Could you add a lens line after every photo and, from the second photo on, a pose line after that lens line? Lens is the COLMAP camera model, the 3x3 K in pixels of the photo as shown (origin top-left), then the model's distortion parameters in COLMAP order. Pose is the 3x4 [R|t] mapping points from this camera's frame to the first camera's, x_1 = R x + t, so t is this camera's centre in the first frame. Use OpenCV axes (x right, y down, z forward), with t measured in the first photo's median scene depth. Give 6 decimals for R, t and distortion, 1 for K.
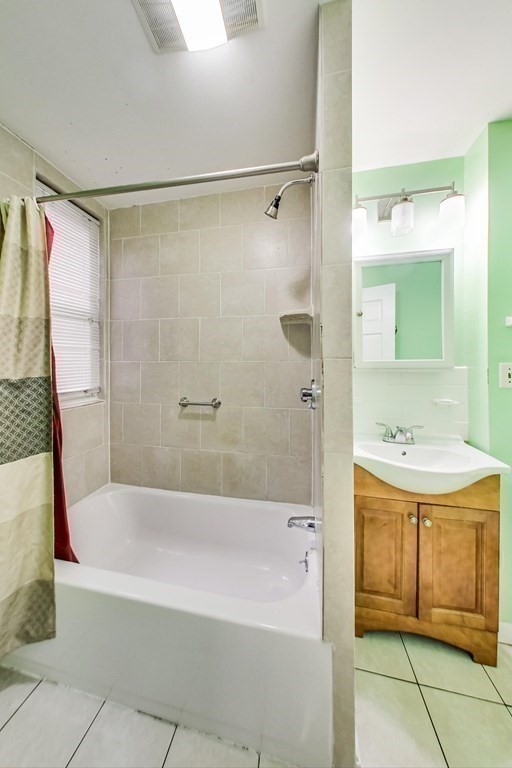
lens RADIAL K [[244.0, 0, 253.6], [0, 244.0, 362.7], [0, 0, 1]] dist [0.000128, 0.000038]
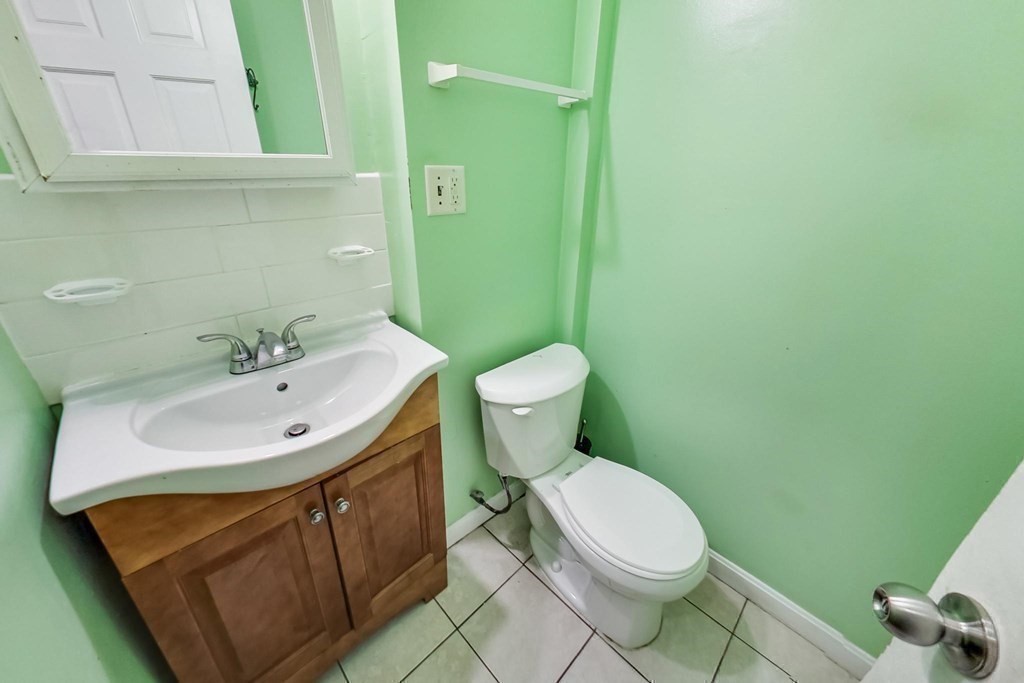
lens RADIAL K [[394.0, 0, 510.1], [0, 394.0, 335.2], [0, 0, 1]] dist [0.000666, 0.000026]
pose [[0.564999, -0.322563, 0.759427, 0.371519], [-0.017641, 0.915482, 0.401971, -0.011179], [-0.824903, -0.240510, 0.511556, 0.347232]]
